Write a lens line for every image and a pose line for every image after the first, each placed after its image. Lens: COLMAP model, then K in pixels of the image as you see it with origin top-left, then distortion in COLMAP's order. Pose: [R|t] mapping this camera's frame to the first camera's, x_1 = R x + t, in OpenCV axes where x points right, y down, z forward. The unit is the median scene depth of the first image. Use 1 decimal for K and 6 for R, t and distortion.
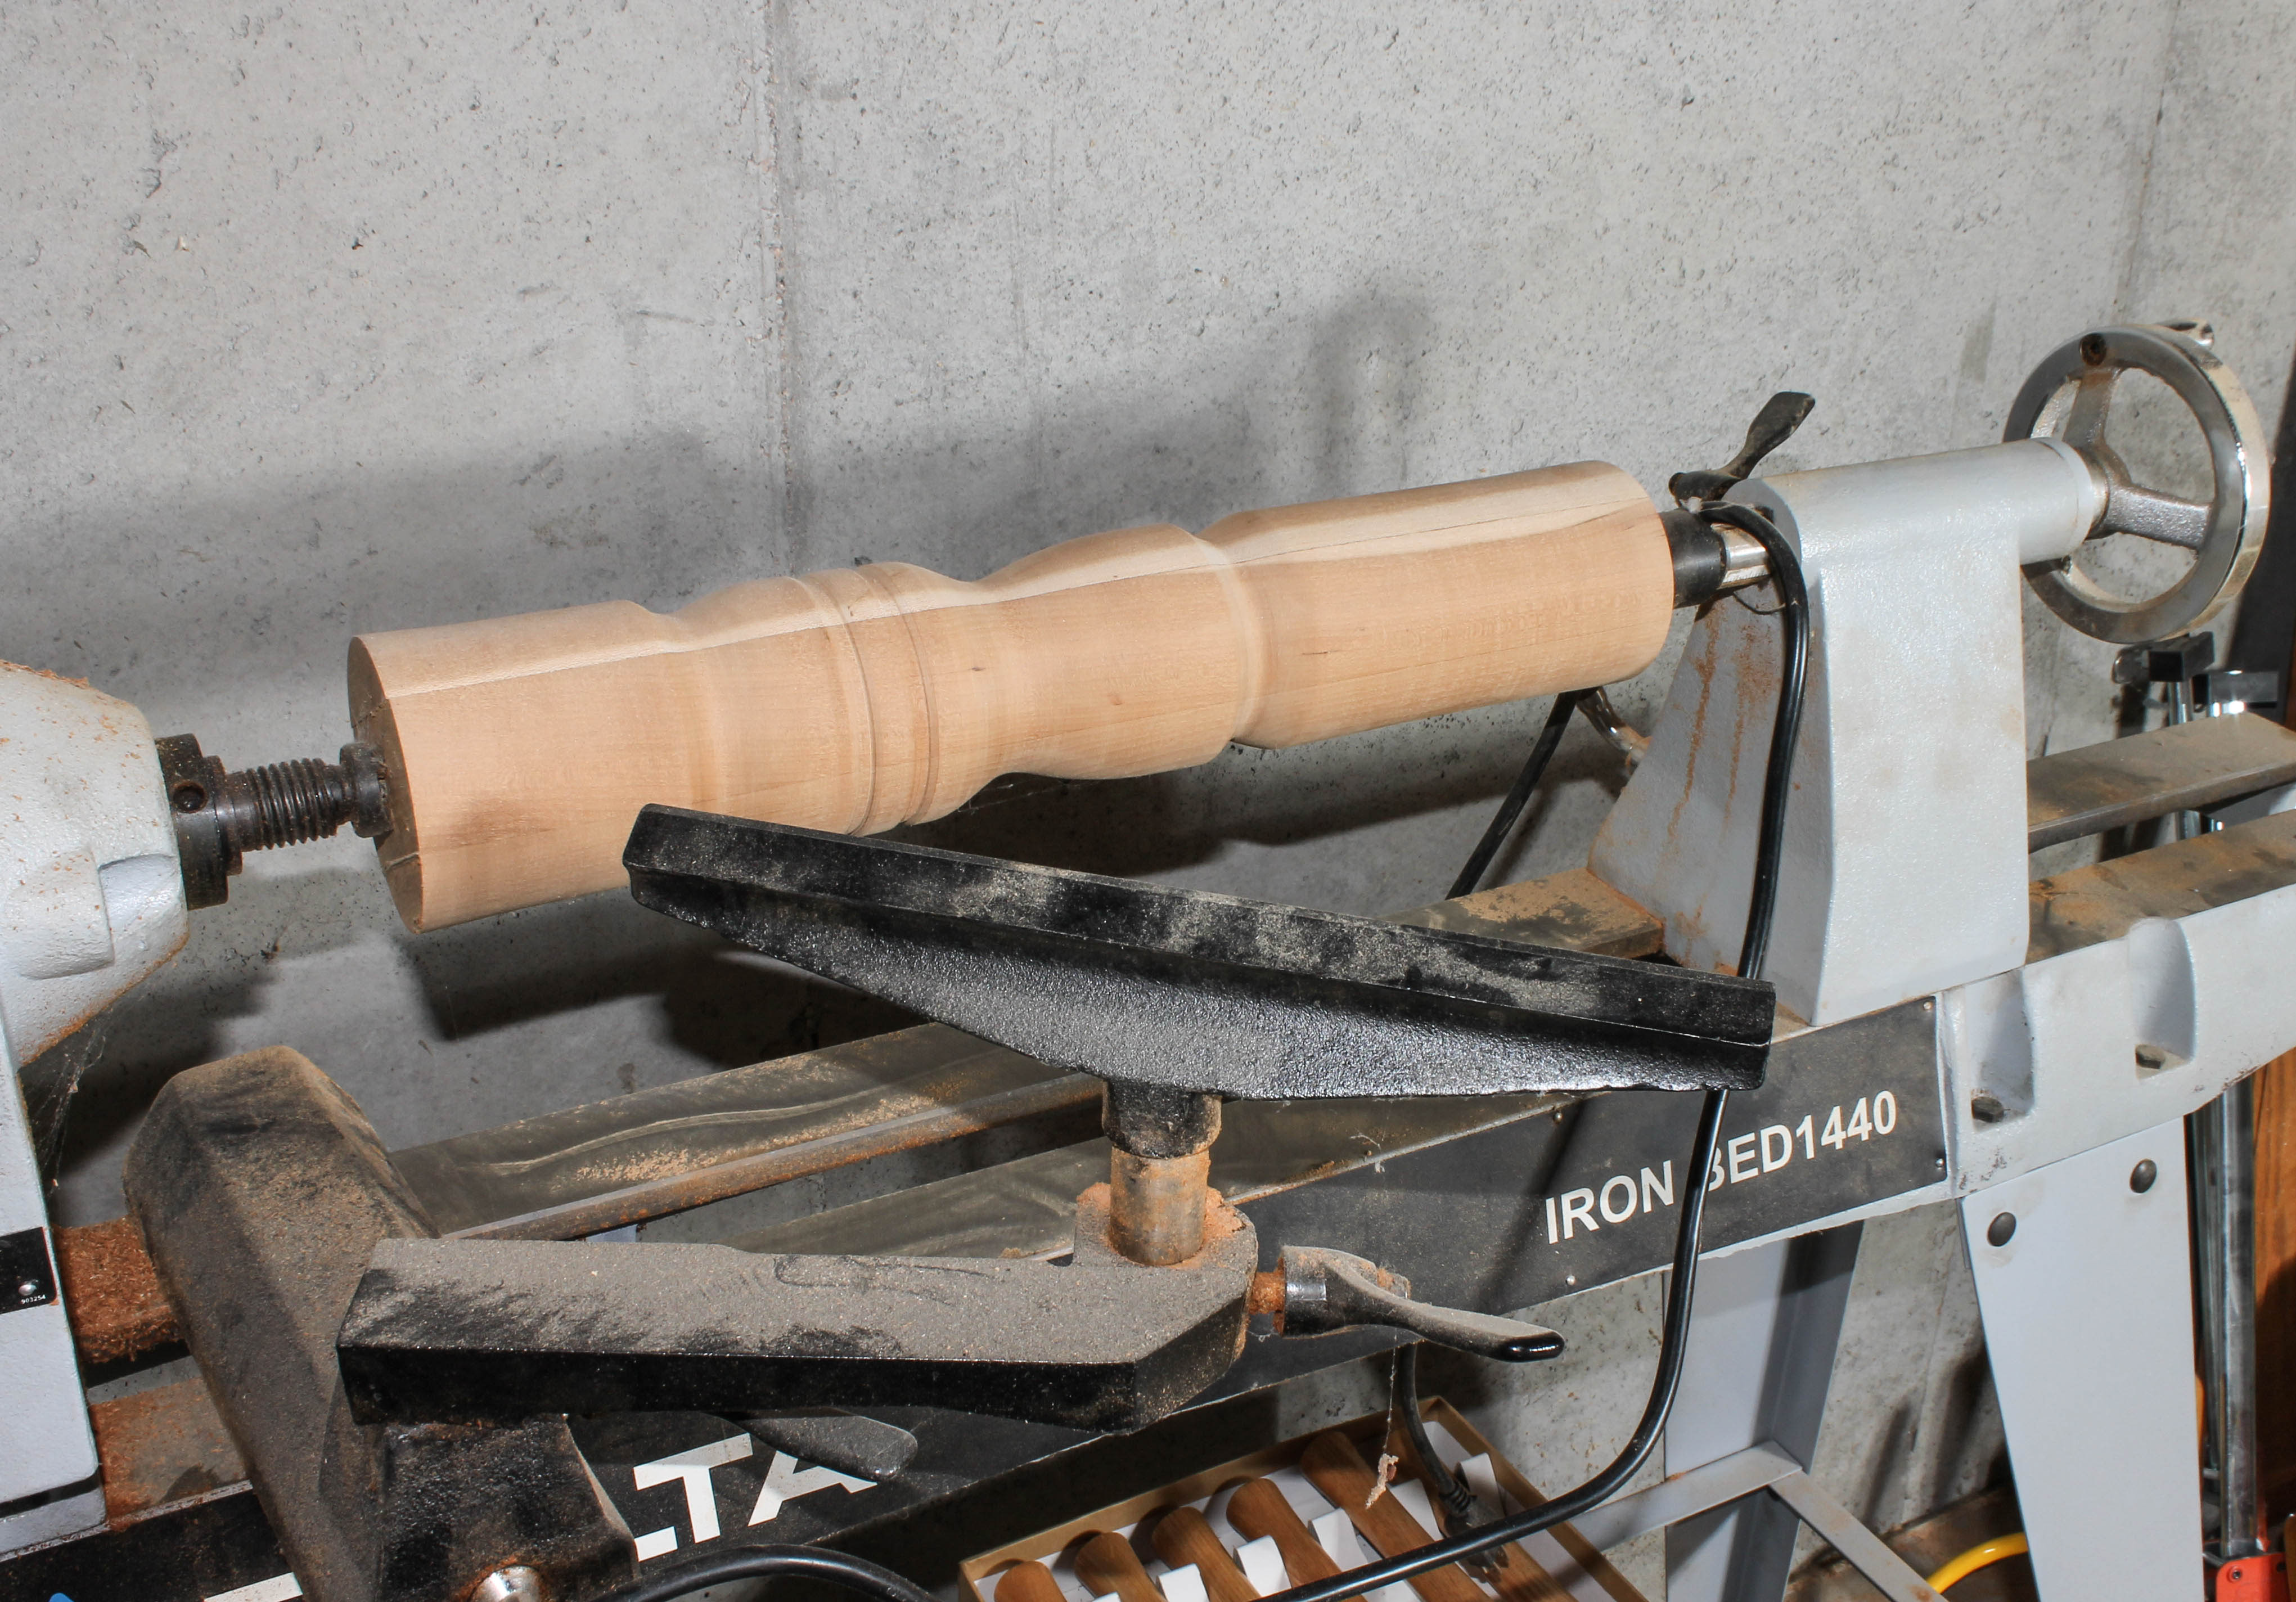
lens RADIAL K [[2432.0, 0, 1164.6], [0, 2432.0, 826.3], [0, 0, 1]] dist [-0.097728, 0.000000]
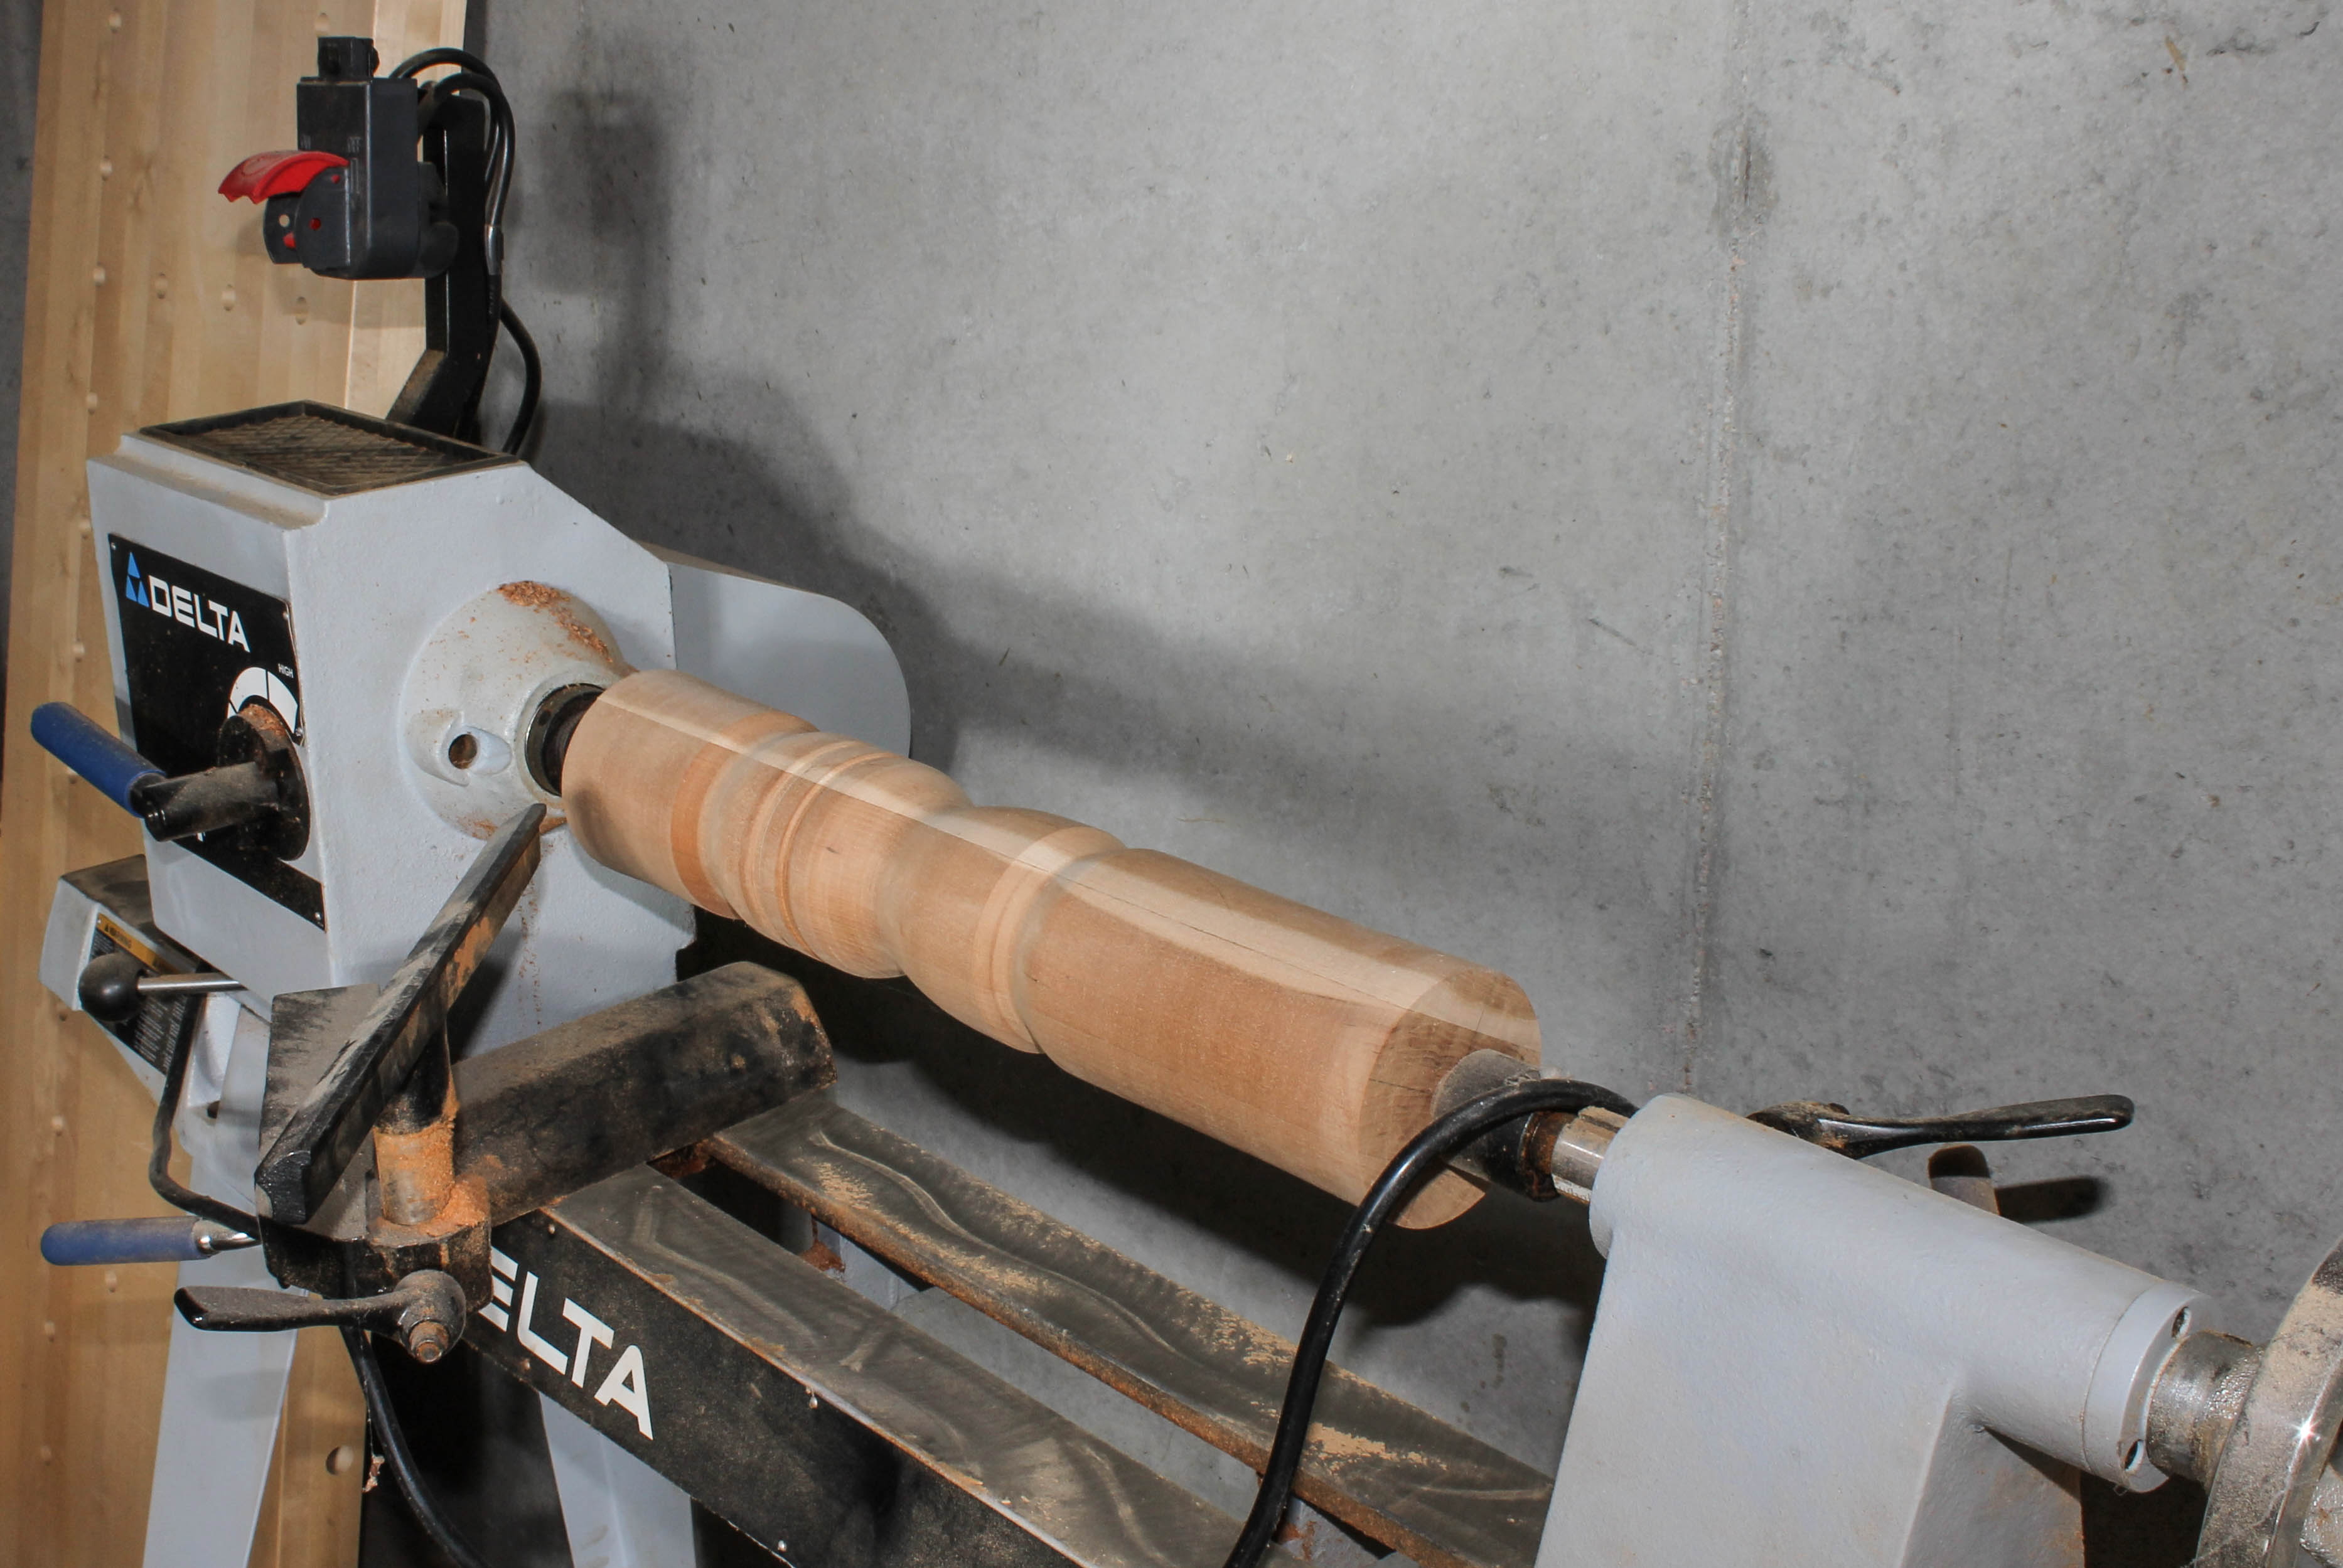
lens RADIAL K [[2749.0, 0, 1000.3], [0, 2749.0, 682.8], [0, 0, 1]] dist [-0.100031, 0.000000]
pose [[0.192779, 0.241325, -0.951104, 0.887842], [-0.402821, 0.903308, 0.147550, -0.274125], [0.894747, 0.354679, 0.271350, 0.498436]]
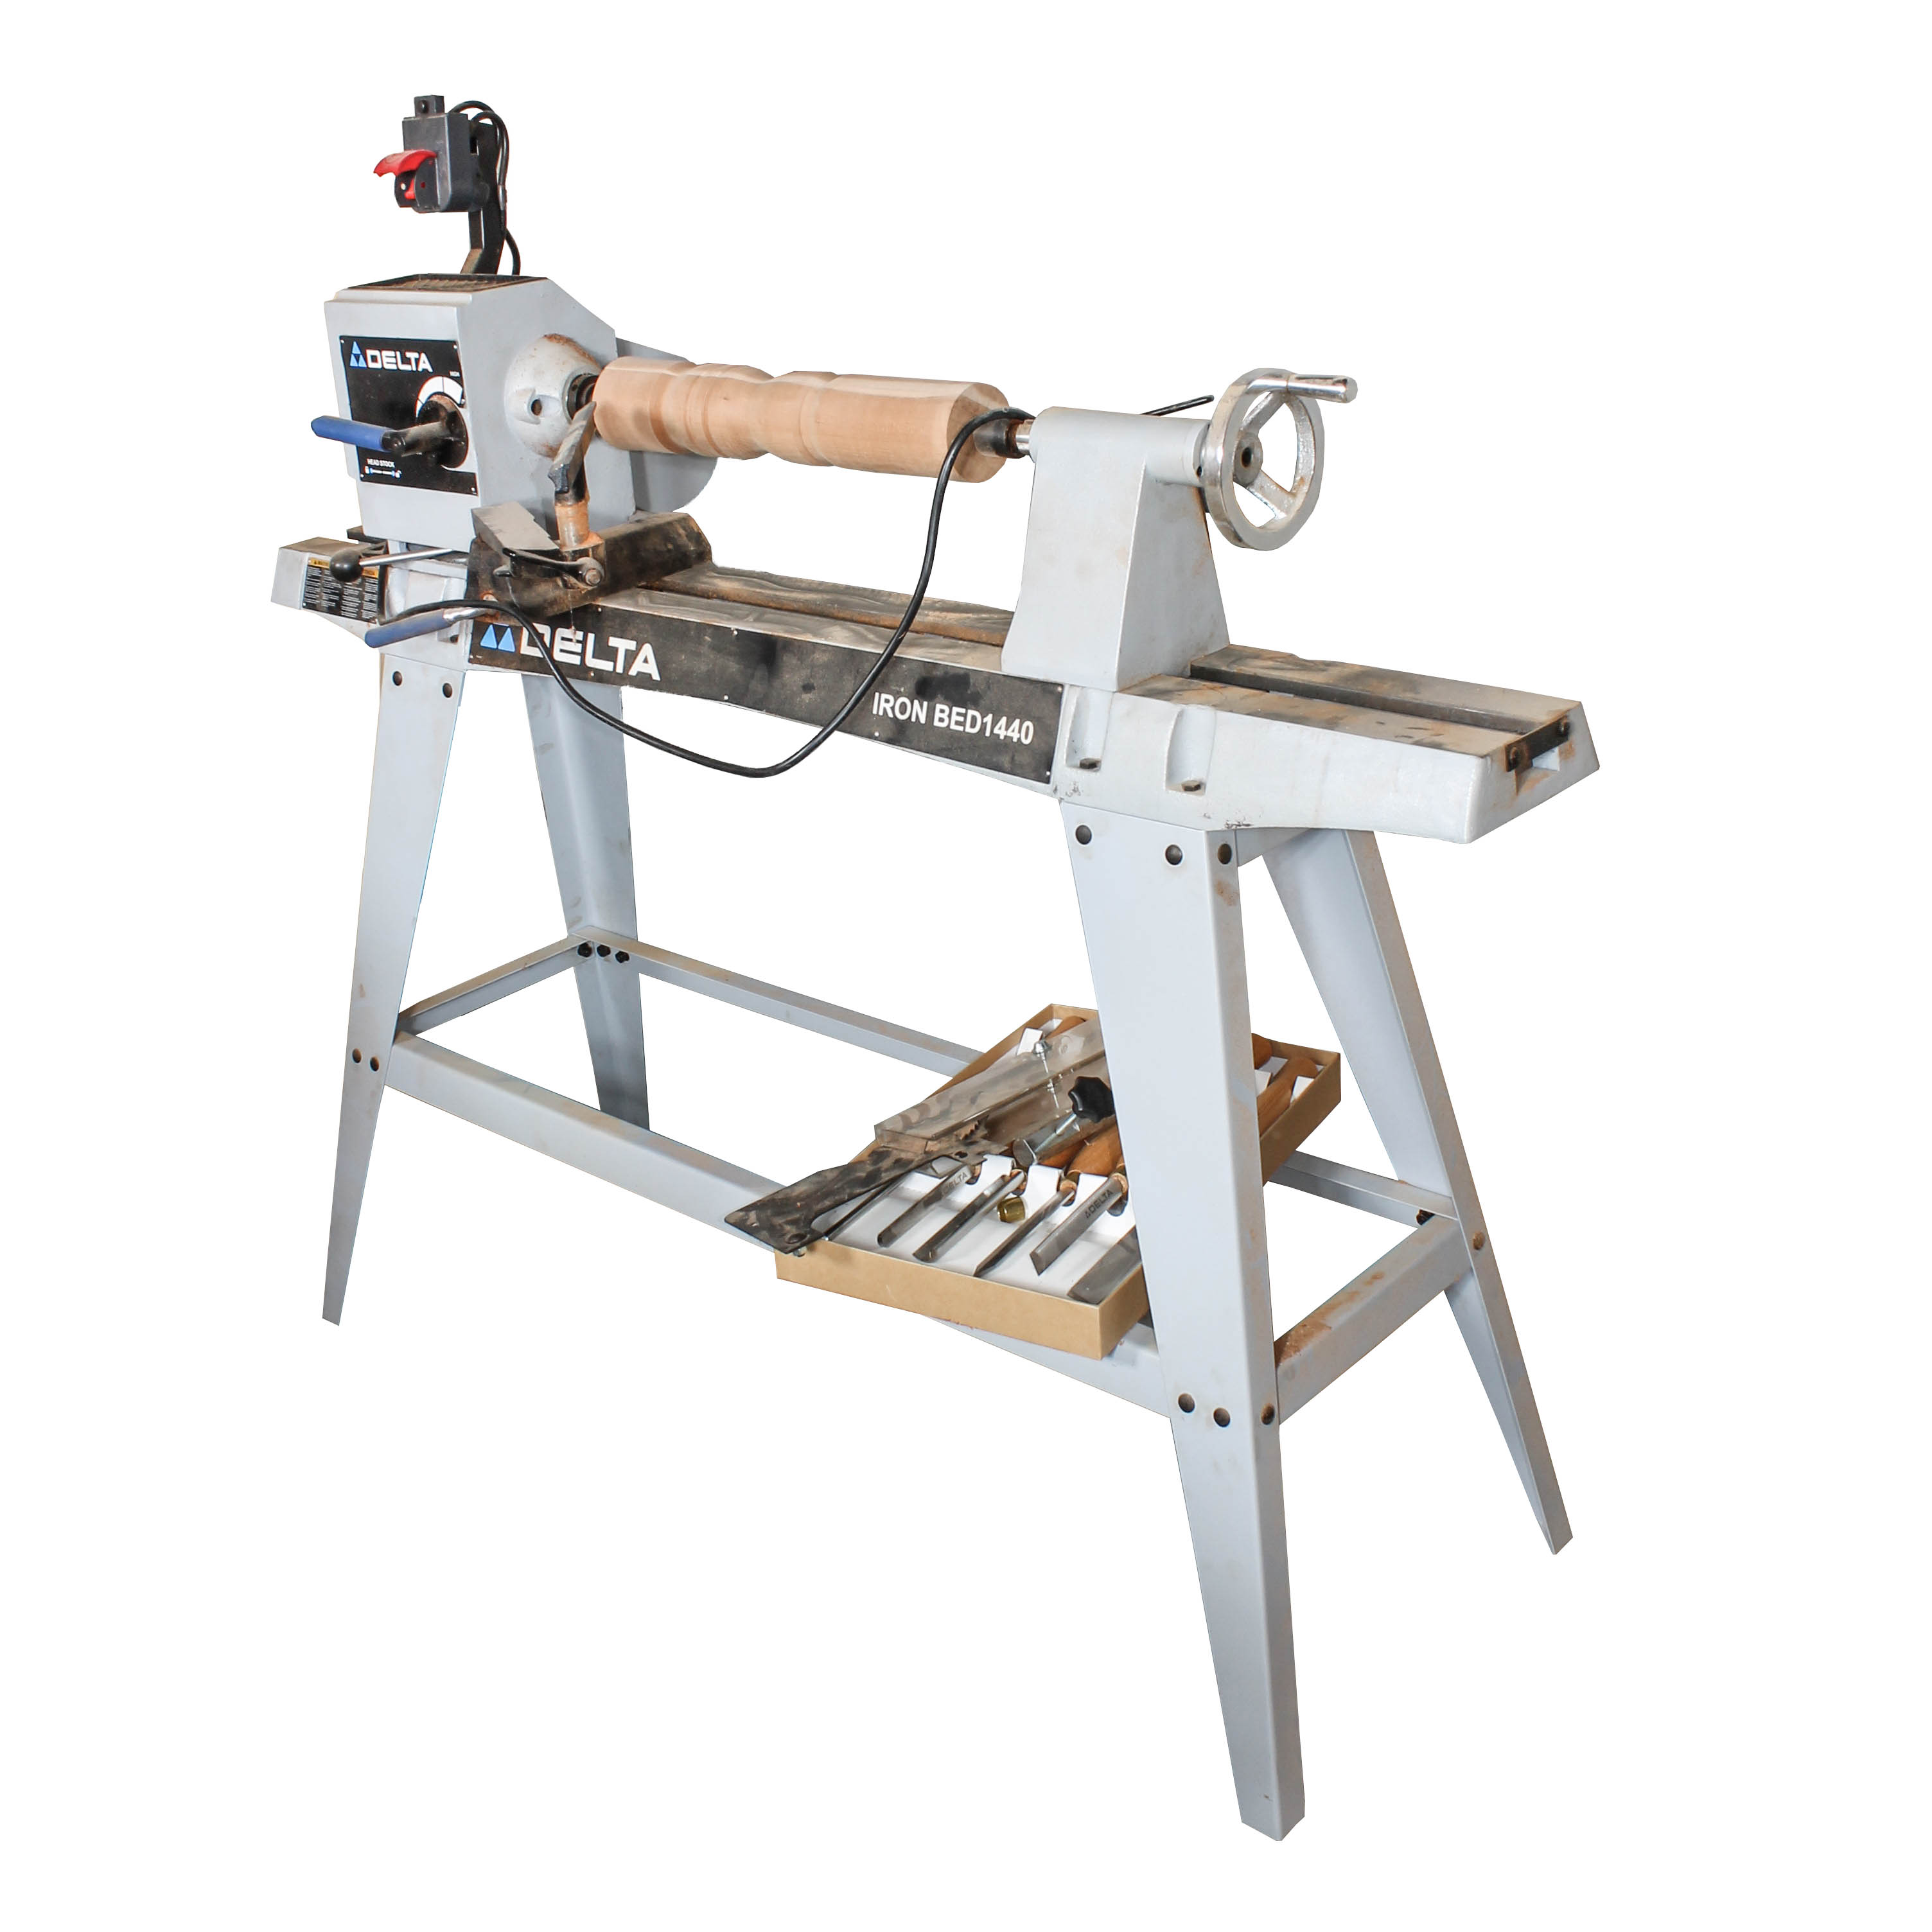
lens RADIAL K [[2345.1, 0, 958.1], [0, 2345.1, 802.8], [0, 0, 1]] dist [-0.129658, 0.000000]
pose [[0.334337, 0.252590, -0.907974, 1.961339], [-0.345144, 0.929301, 0.131432, -0.058220], [0.876980, 0.269439, 0.397880, 0.194995]]
